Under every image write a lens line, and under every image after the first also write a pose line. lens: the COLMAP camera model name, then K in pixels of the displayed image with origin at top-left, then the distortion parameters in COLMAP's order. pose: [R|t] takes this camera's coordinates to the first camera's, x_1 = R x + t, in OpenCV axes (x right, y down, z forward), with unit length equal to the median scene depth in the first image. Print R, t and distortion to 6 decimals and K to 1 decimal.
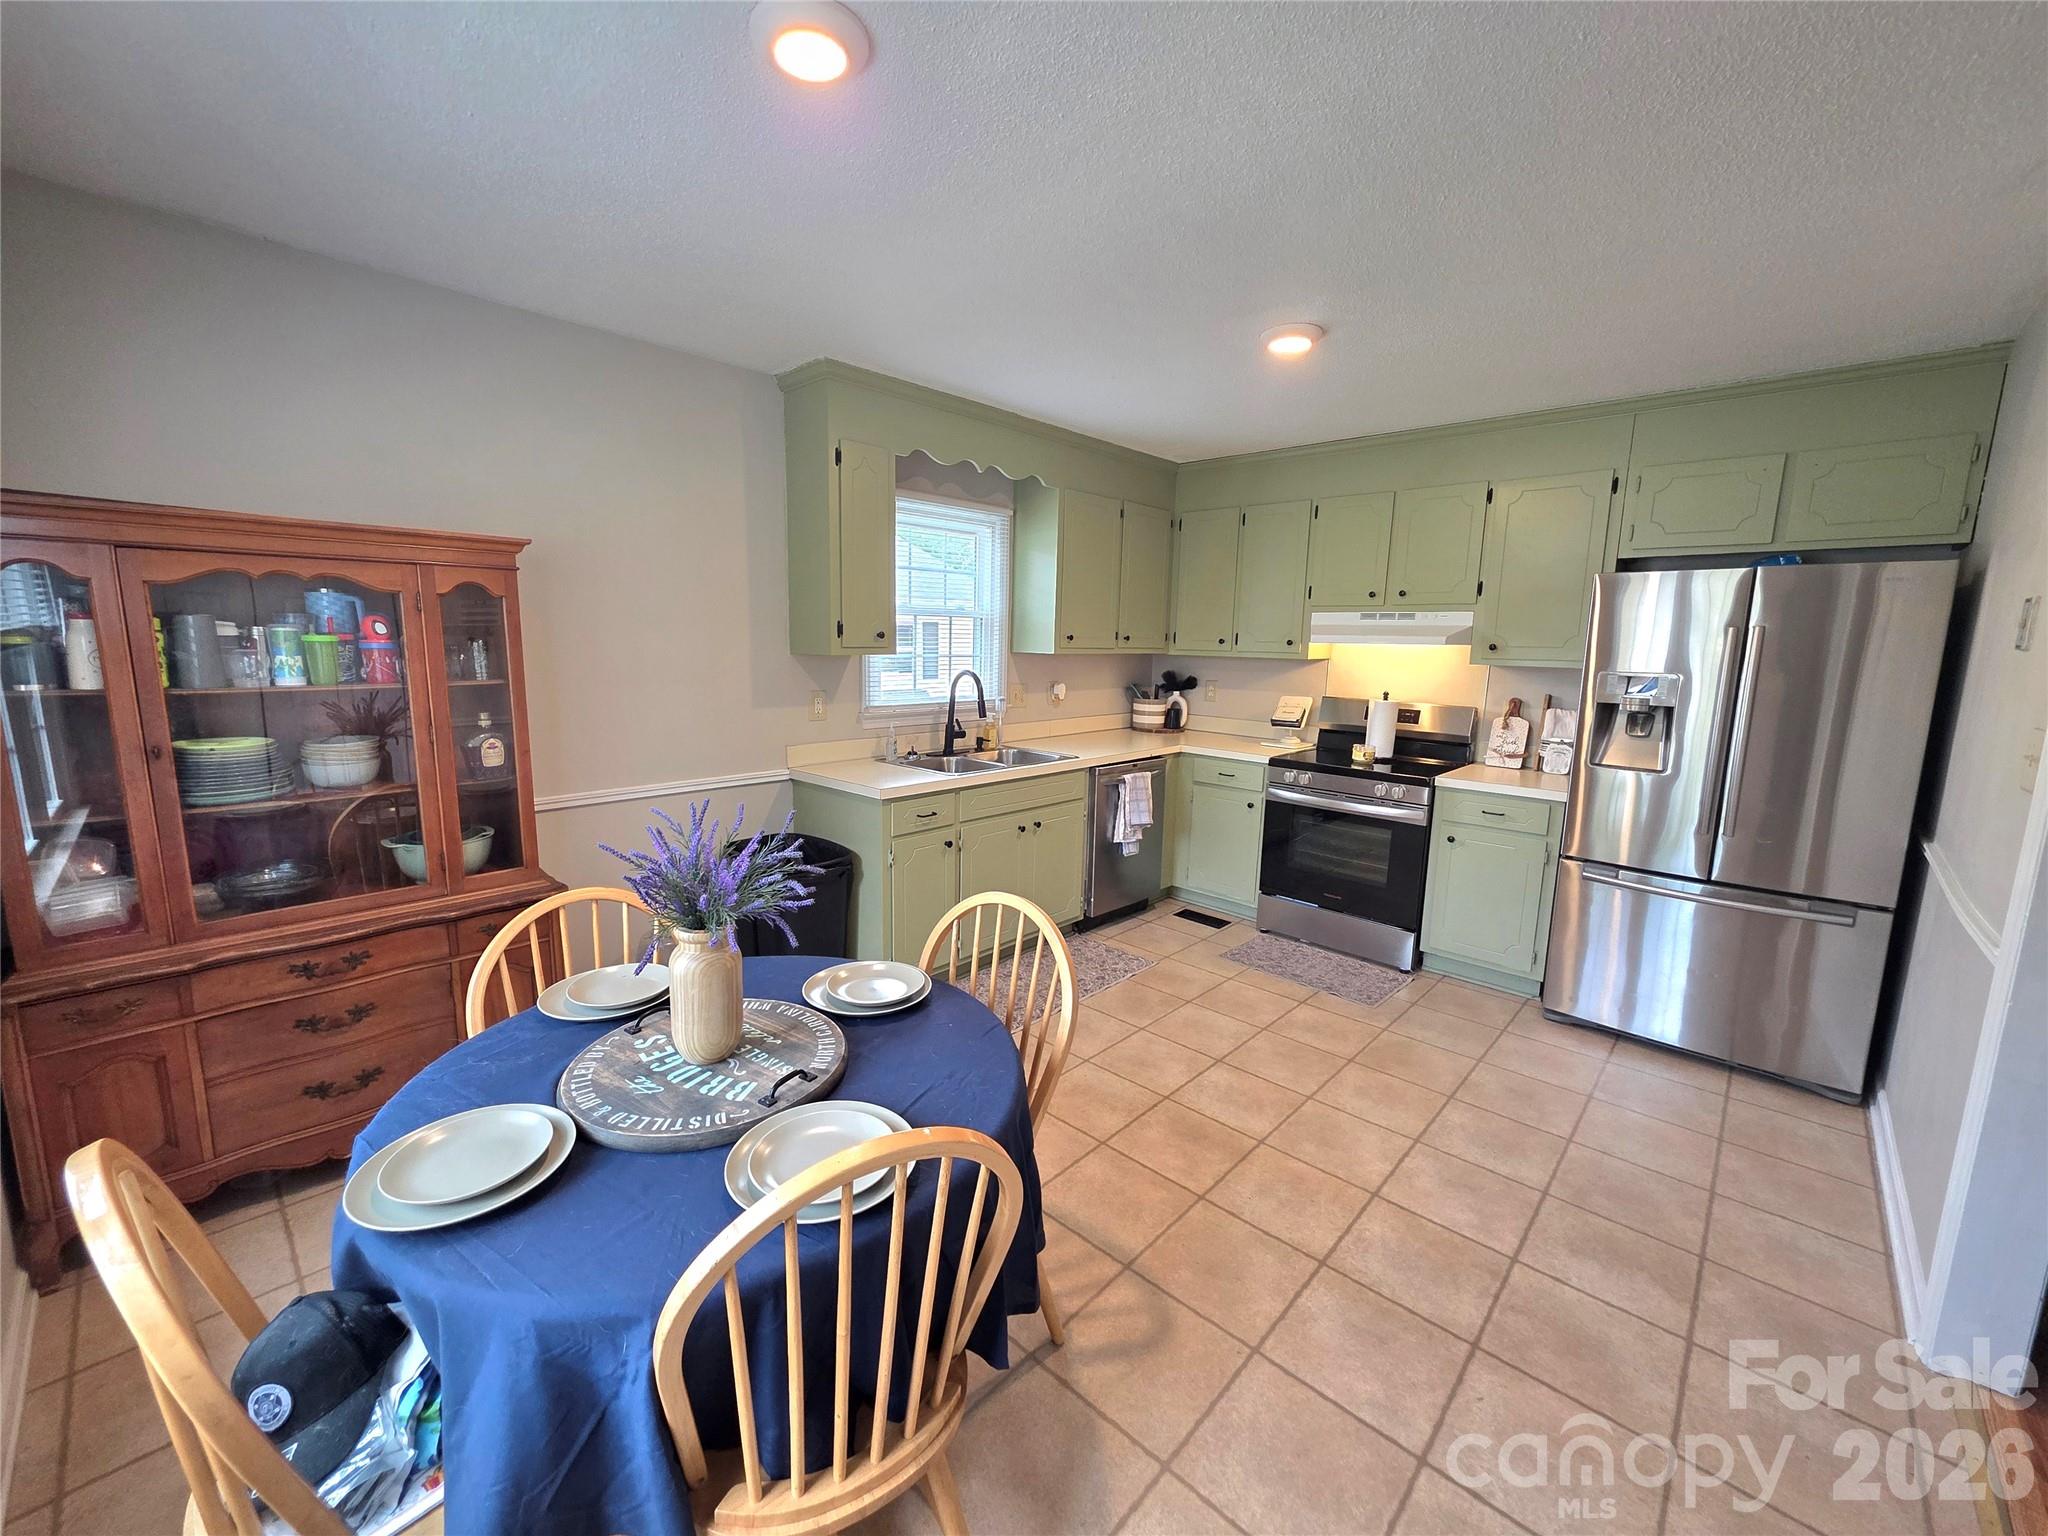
lens RADIAL K [[821.4, 0, 1012.5], [0, 821.4, 765.5], [0, 0, 1]] dist [-0.000115, 0.000429]
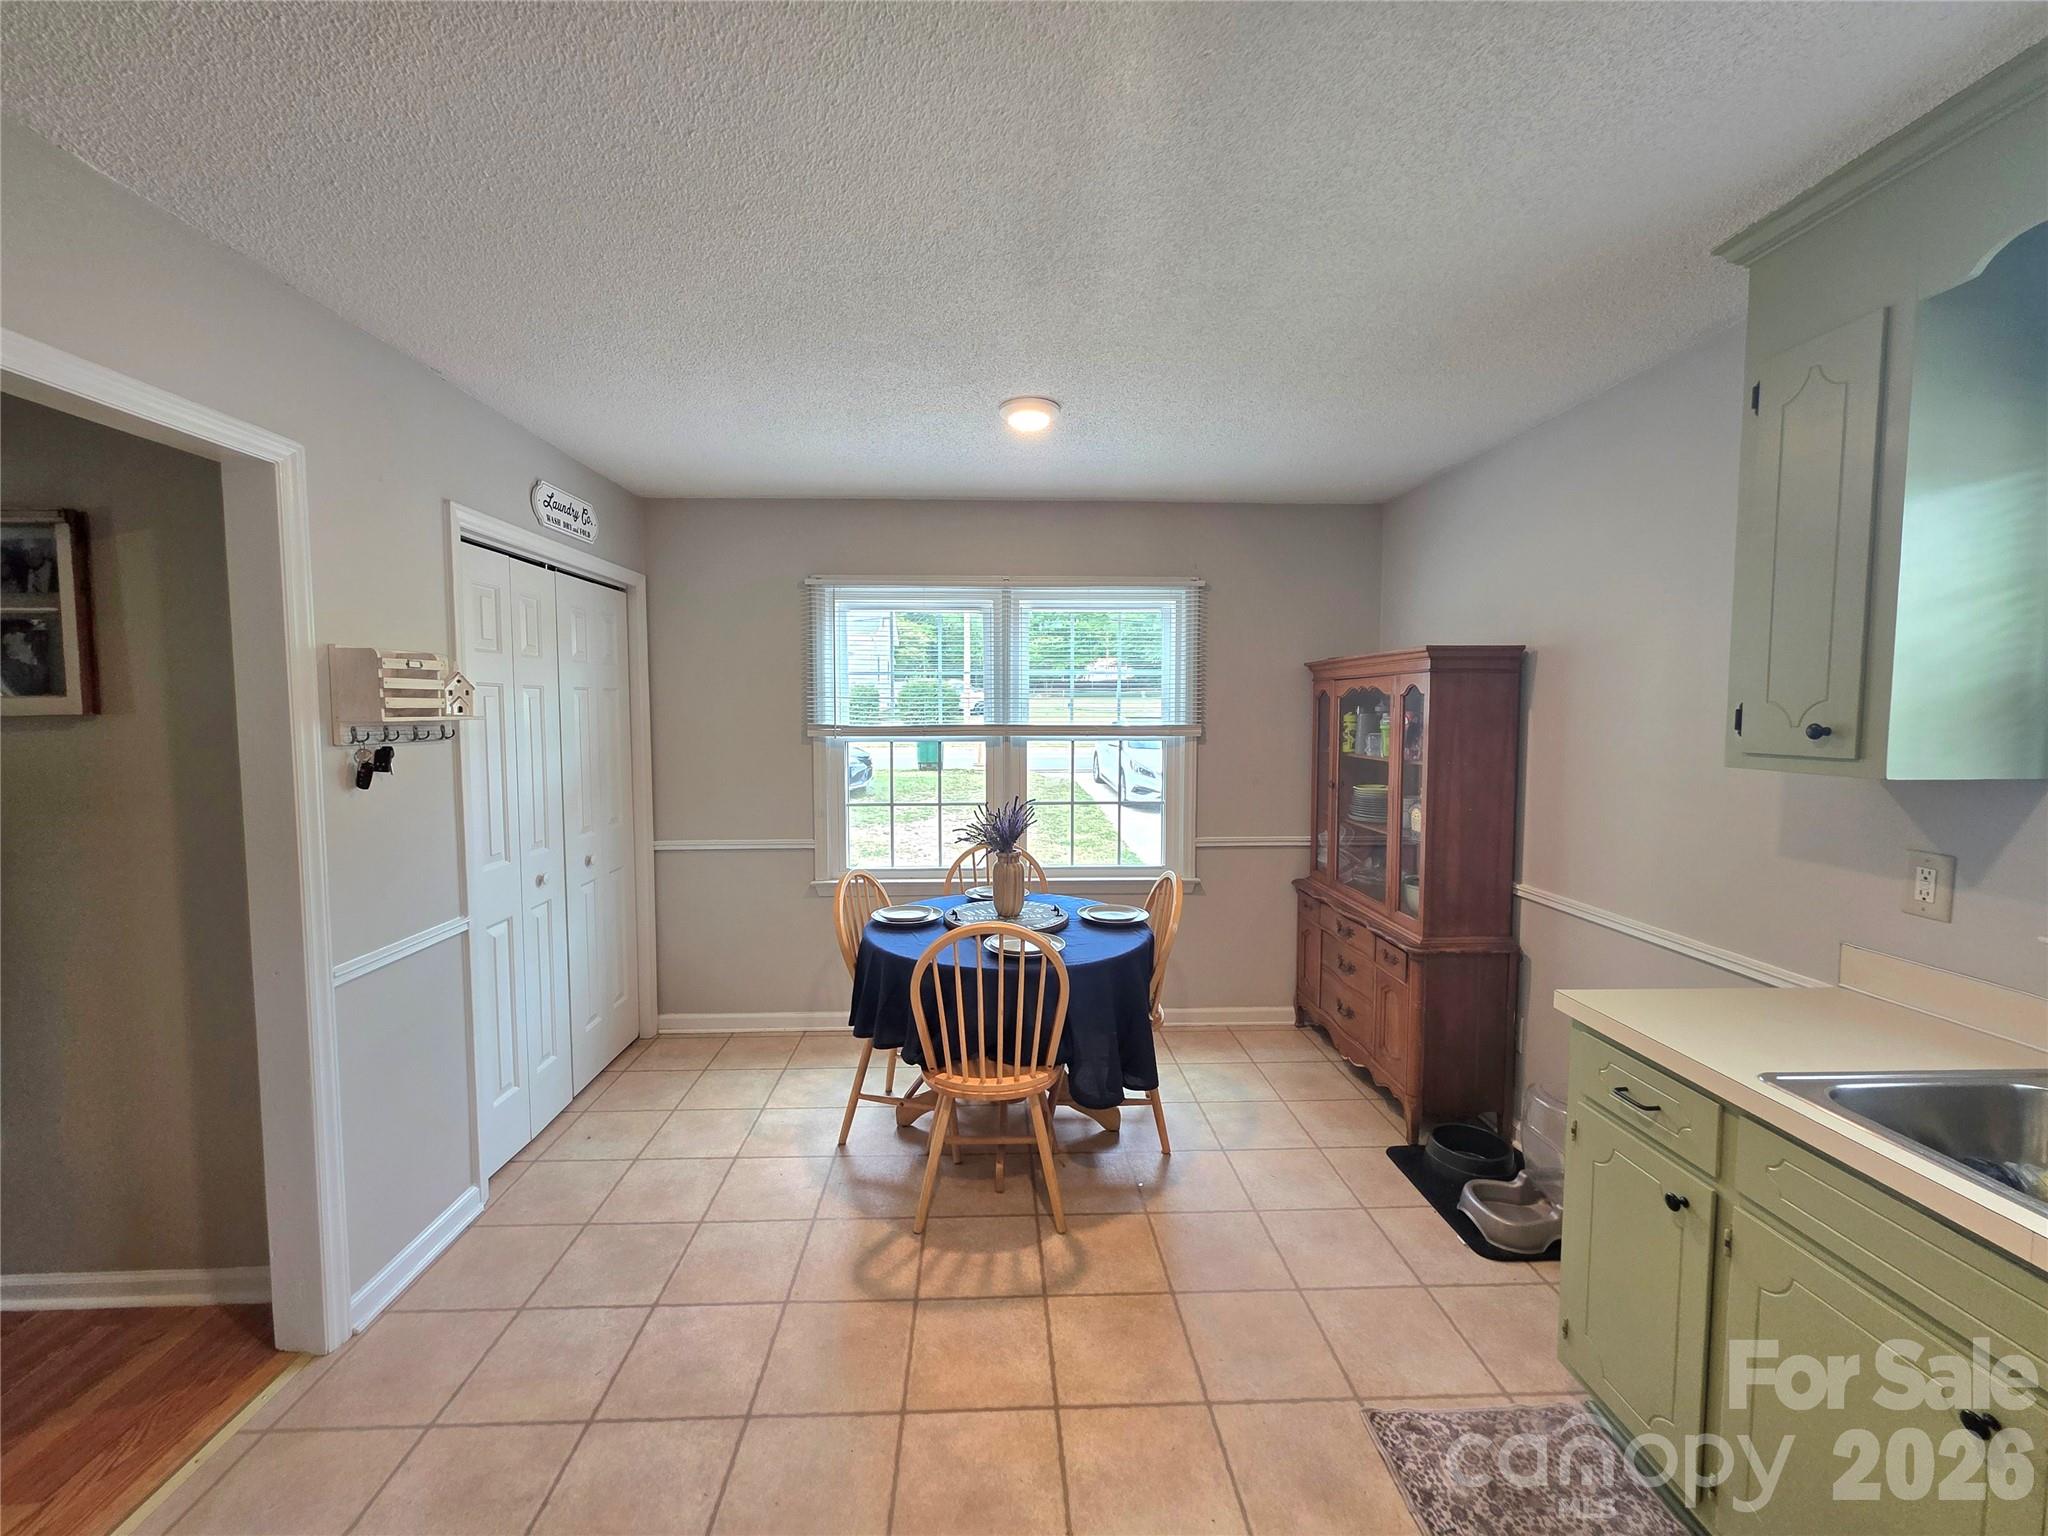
lens RADIAL K [[821.4, 0, 1012.6], [0, 821.4, 767.8], [0, 0, 1]] dist [-0.000115, 0.000429]
pose [[-0.701788, 0.036036, -0.711474, 0.399170], [-0.122807, 0.977648, 0.170653, -0.137530], [0.701721, 0.207137, -0.681676, 0.845615]]
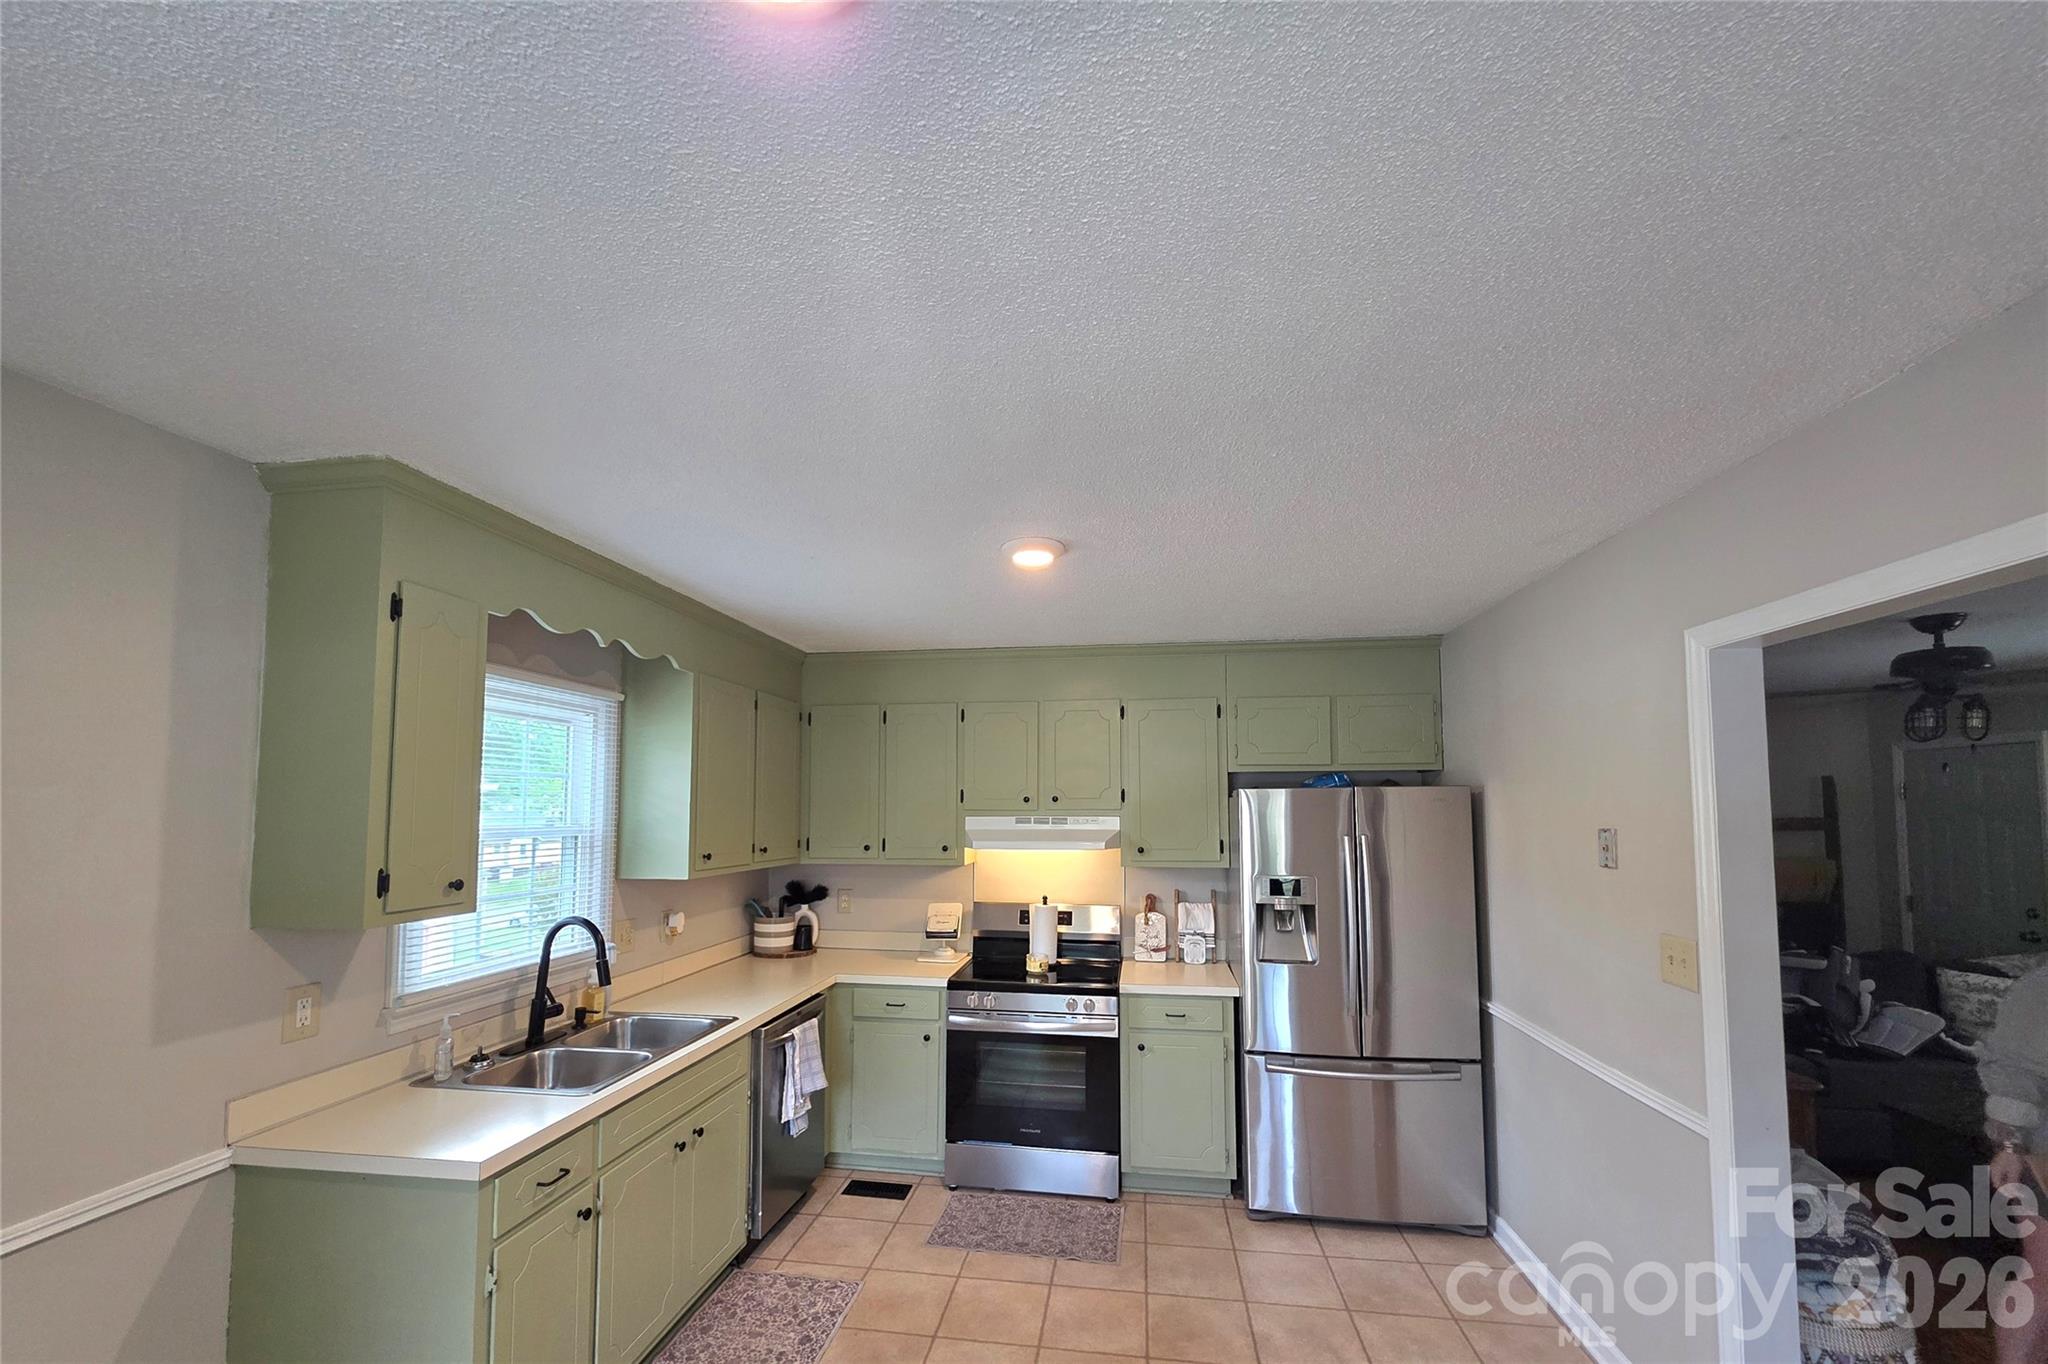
lens RADIAL K [[816.0, 0, 1019.4], [0, 816.0, 763.4], [0, 0, 1]] dist [-0.002374, 0.001095]
pose [[0.817977, 0.014031, 0.575080, -0.142034], [0.105562, 0.979065, -0.174037, -0.081669], [-0.565483, 0.203065, 0.799371, 0.209769]]
